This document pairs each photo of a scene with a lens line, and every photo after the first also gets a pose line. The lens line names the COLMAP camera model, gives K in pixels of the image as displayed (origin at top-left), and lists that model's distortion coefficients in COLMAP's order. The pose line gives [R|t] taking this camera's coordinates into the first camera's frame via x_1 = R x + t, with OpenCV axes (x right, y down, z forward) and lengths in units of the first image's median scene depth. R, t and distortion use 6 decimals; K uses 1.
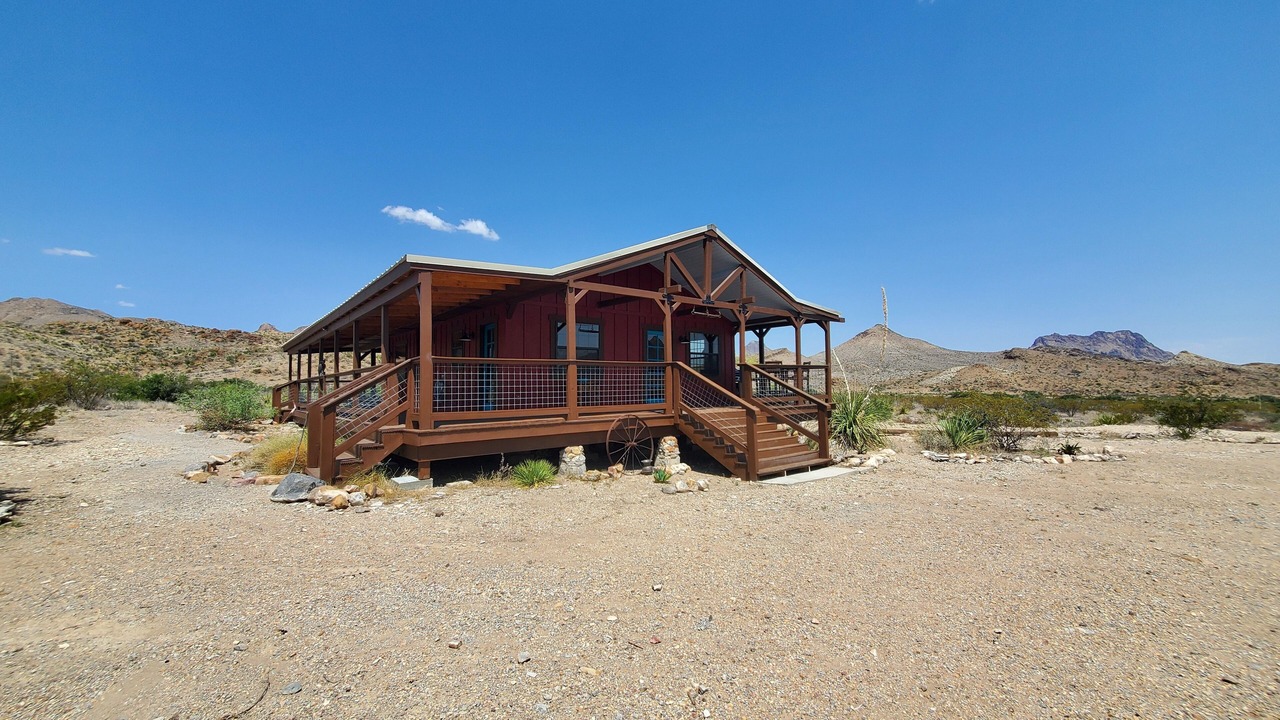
lens RADIAL K [[510.9, 0, 640.0], [0, 510.9, 360.0], [0, 0, 1]] dist [0.000758, -0.000053]
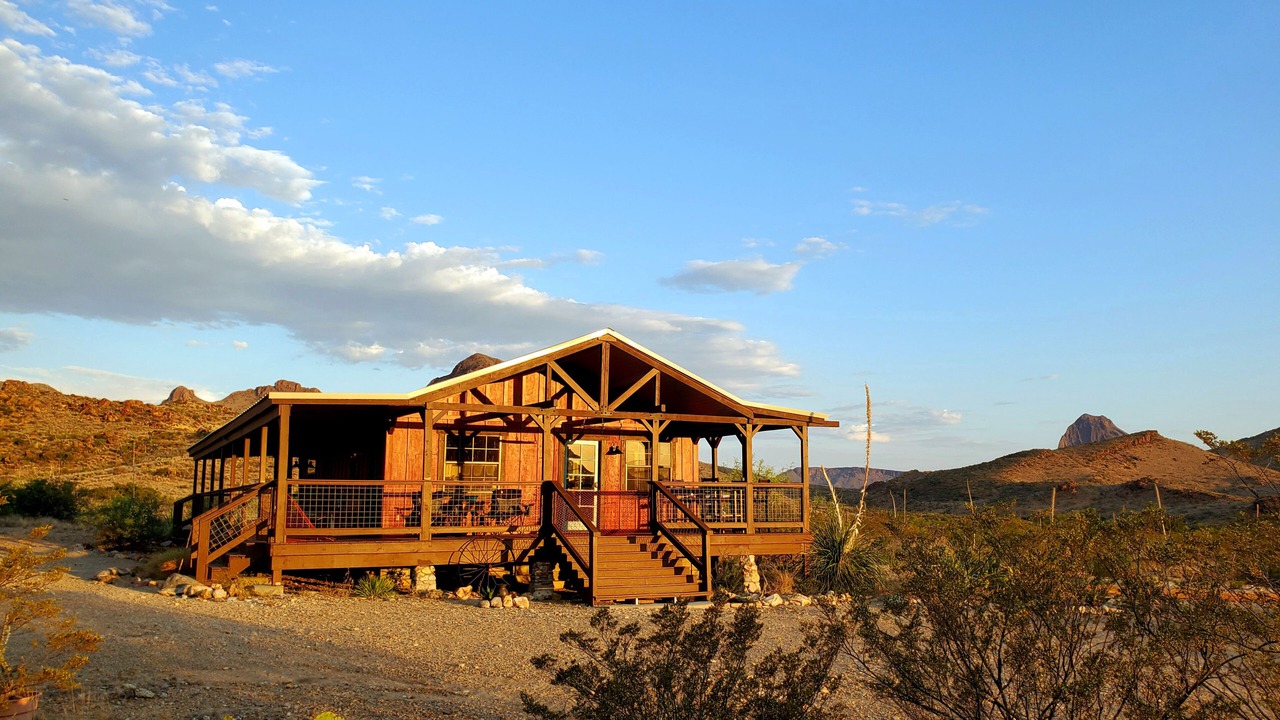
lens RADIAL K [[1033.8, 0, 640.0], [0, 1033.8, 360.0], [0, 0, 1]] dist [-0.004168, -0.005105]
pose [[0.977616, -0.015242, -0.209843, 0.511235], [-0.003338, 0.996123, -0.087906, -0.042485], [0.210369, 0.086639, 0.973775, -0.666143]]
